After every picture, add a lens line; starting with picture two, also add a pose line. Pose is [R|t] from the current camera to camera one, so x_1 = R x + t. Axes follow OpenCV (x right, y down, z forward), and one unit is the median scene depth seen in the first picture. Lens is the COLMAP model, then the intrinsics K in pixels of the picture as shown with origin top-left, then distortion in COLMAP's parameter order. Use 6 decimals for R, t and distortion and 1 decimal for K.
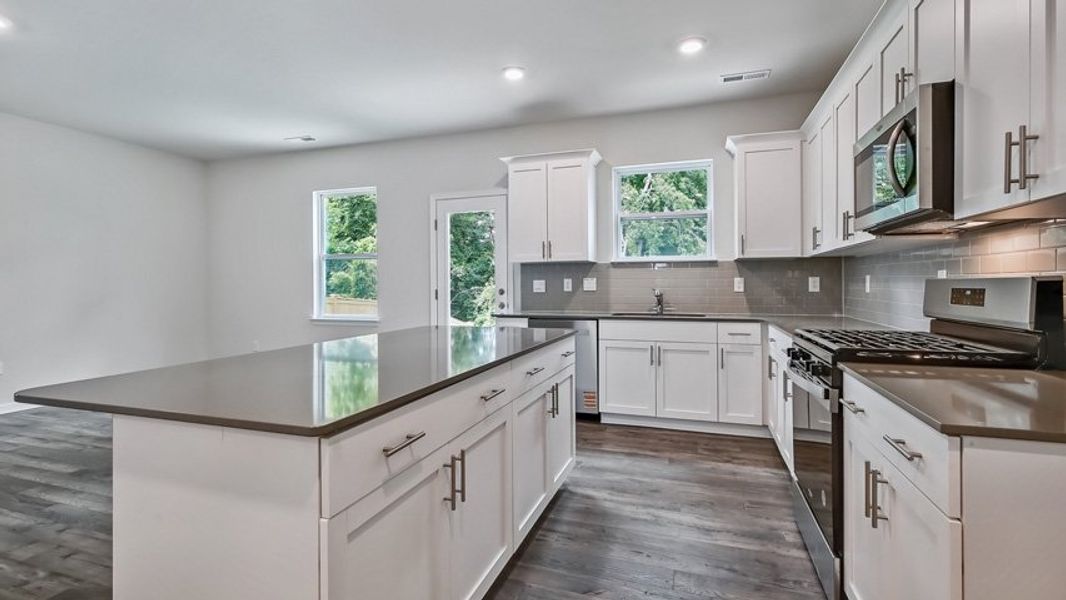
lens RADIAL K [[487.8, 0, 534.9], [0, 487.8, 280.3], [0, 0, 1]] dist [-0.000153, -0.000252]
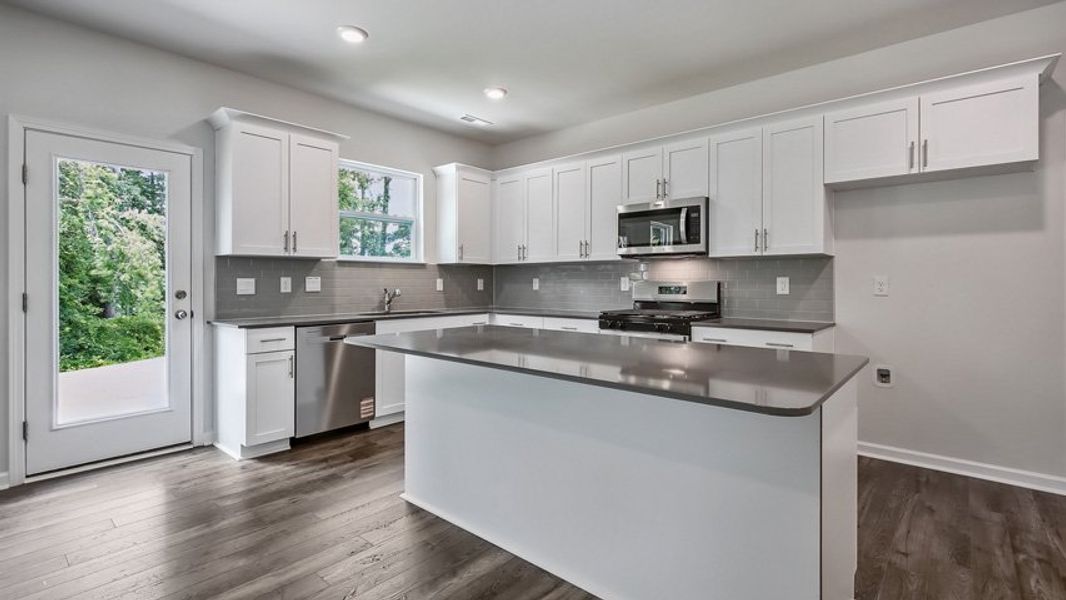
lens RADIAL K [[487.8, 0, 534.9], [0, 487.8, 280.3], [0, 0, 1]] dist [-0.000153, -0.000252]
pose [[0.380541, 0.010231, 0.924708, -0.602713], [-0.008499, 0.999935, -0.007566, 0.005164], [-0.924725, -0.004980, 0.380603, 0.328478]]
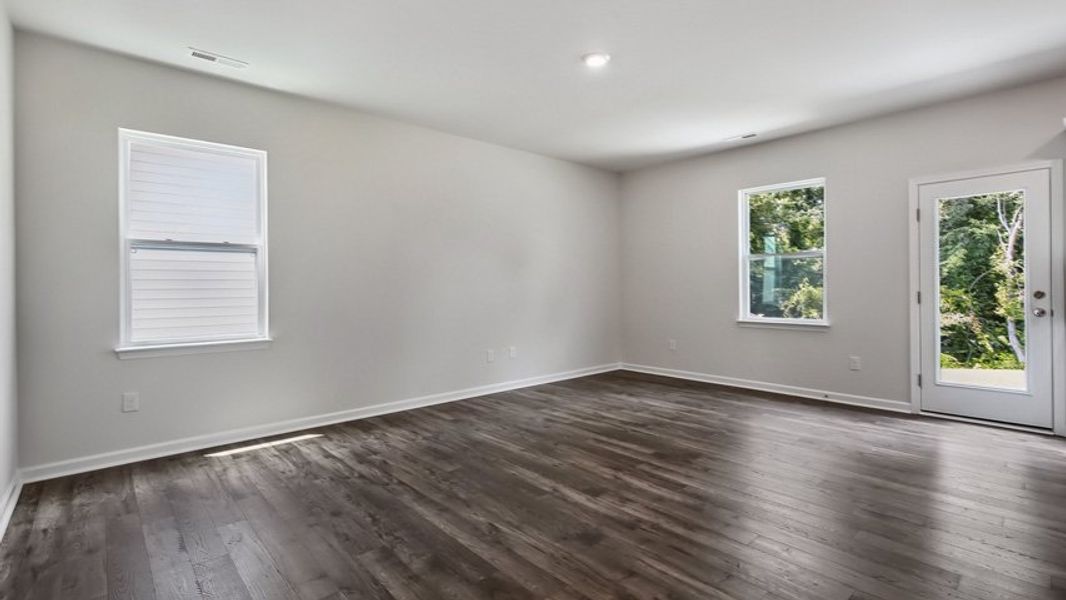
lens RADIAL K [[487.8, 0, 534.9], [0, 487.8, 280.3], [0, 0, 1]] dist [-0.000153, -0.000252]
pose [[0.877601, -0.002883, -0.479384, -0.468689], [0.000265, 0.999985, -0.005530, 0.005621], [0.479393, 0.004726, 0.877588, -0.069795]]
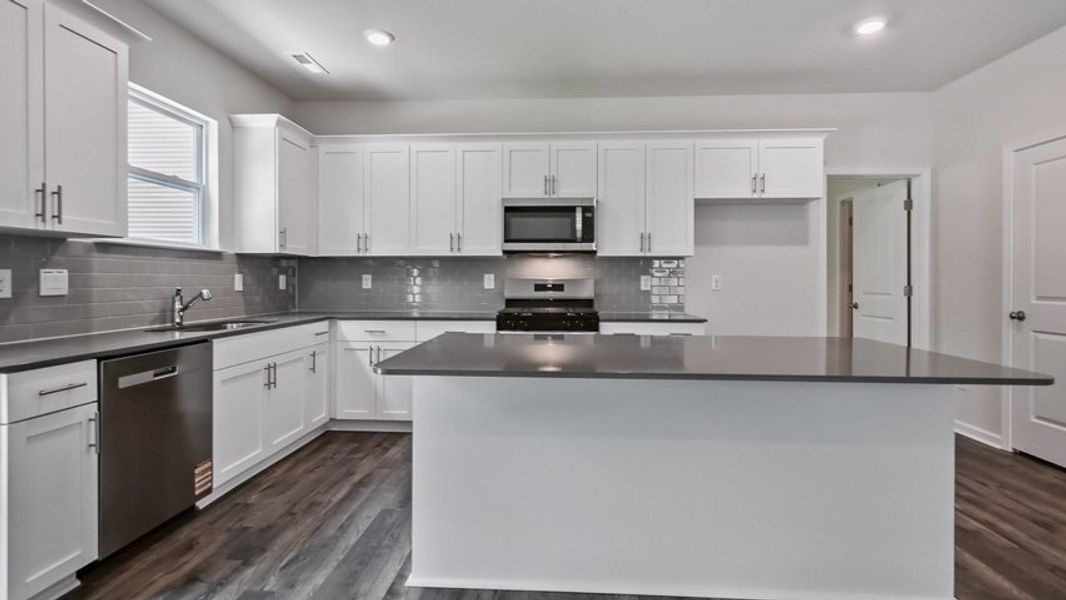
lens RADIAL K [[493.2, 0, 535.3], [0, 493.2, 283.3], [0, 0, 1]] dist [-0.001152, -0.000209]
pose [[-0.264853, -0.001938, 0.964287, -0.544953], [-0.006838, 0.999977, 0.000131, 0.006686], [-0.964264, -0.006559, -0.264860, 0.731617]]
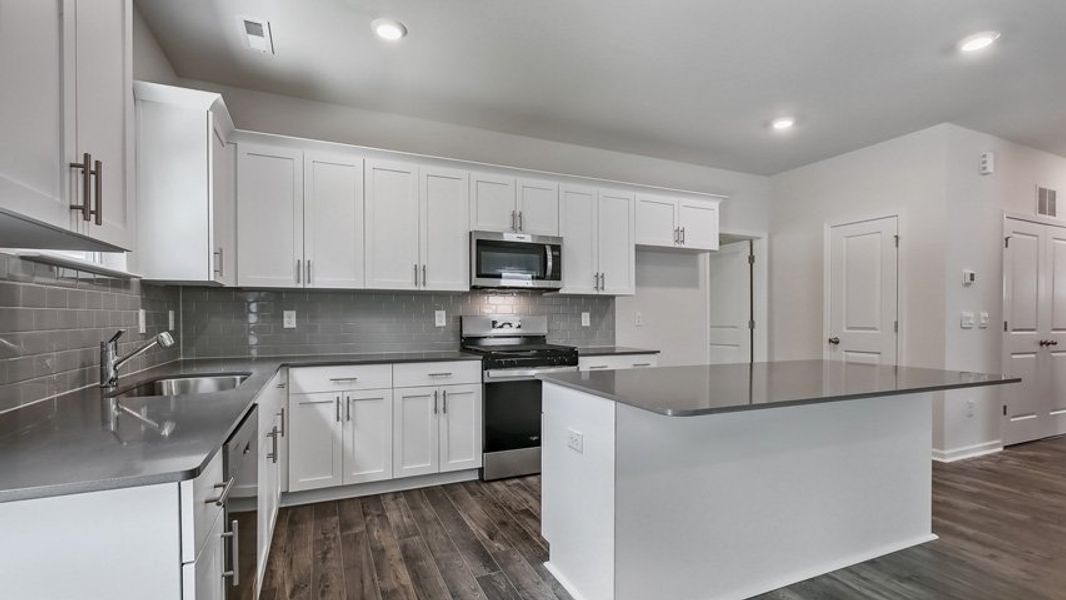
lens RADIAL K [[484.4, 0, 535.4], [0, 484.4, 322.4], [0, 0, 1]] dist [-0.003851, -0.000403]
pose [[-0.678576, -0.003752, 0.734521, -0.342884], [-0.001250, 0.999991, 0.003953, 0.007319], [-0.734529, 0.001764, -0.678575, 1.050138]]
